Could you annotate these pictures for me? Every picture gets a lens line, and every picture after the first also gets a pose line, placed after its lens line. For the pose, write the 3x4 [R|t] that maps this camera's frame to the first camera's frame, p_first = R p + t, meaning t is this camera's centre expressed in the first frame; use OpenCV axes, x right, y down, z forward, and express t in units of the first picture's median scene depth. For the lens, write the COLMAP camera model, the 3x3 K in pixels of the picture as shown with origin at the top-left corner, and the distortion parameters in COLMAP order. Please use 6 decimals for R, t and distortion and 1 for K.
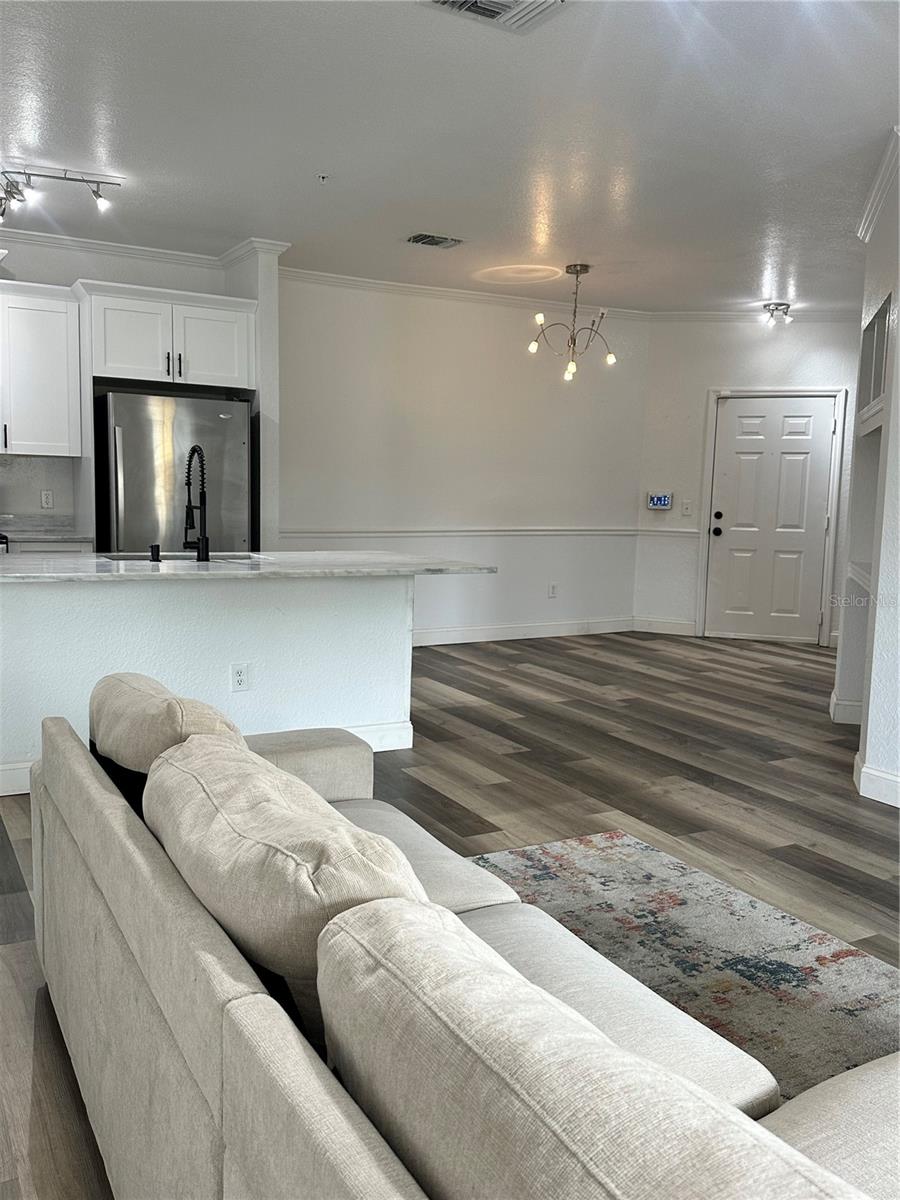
lens RADIAL K [[998.5, 0, 446.3], [0, 998.5, 600.1], [0, 0, 1]] dist [0.217135, -0.470271]
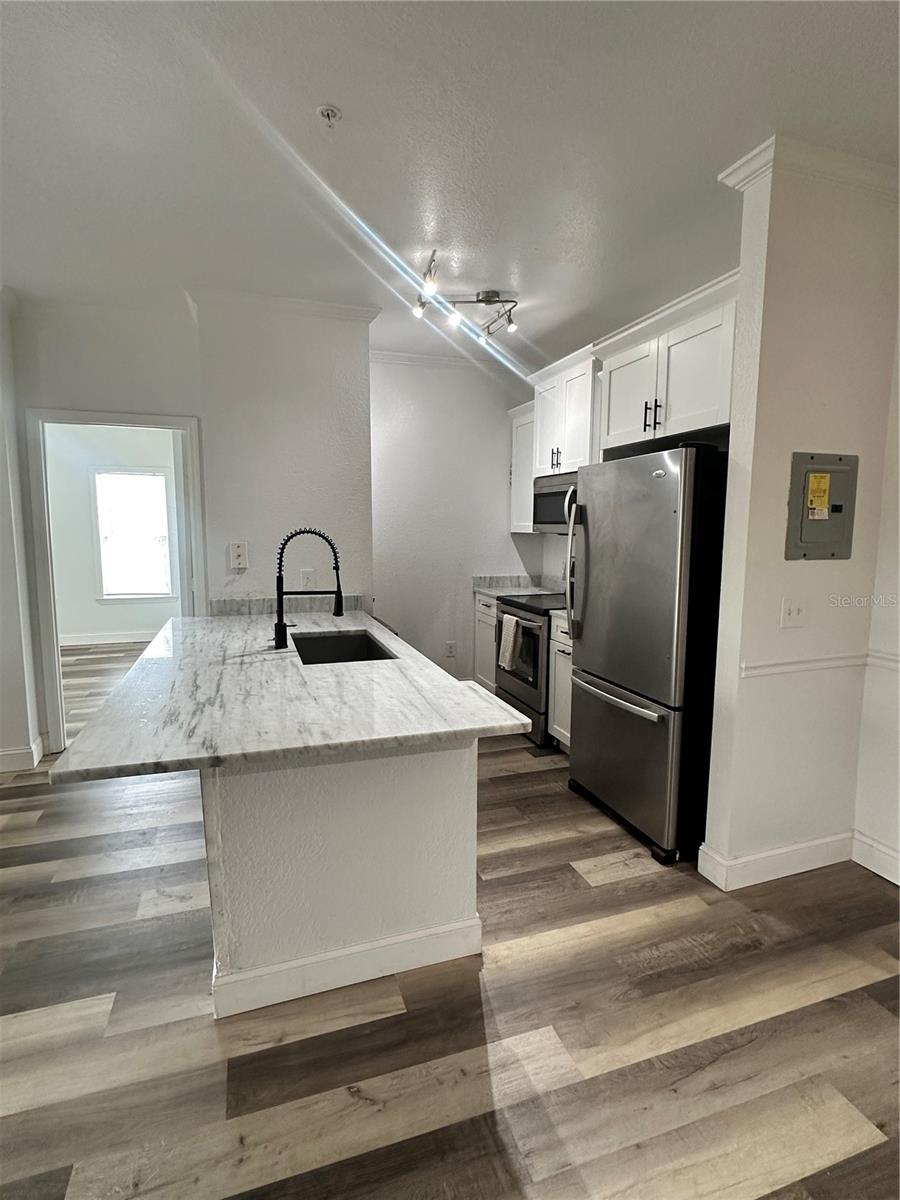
lens RADIAL K [[603.1, 0, 450.0], [0, 603.1, 600.0], [0, 0, 1]] dist [0.001345, 0.000258]
pose [[-0.181042, 0.092270, -0.979137, 0.273155], [-0.120324, 0.986032, 0.115167, -0.158371], [0.976087, 0.138663, -0.167411, 1.176115]]
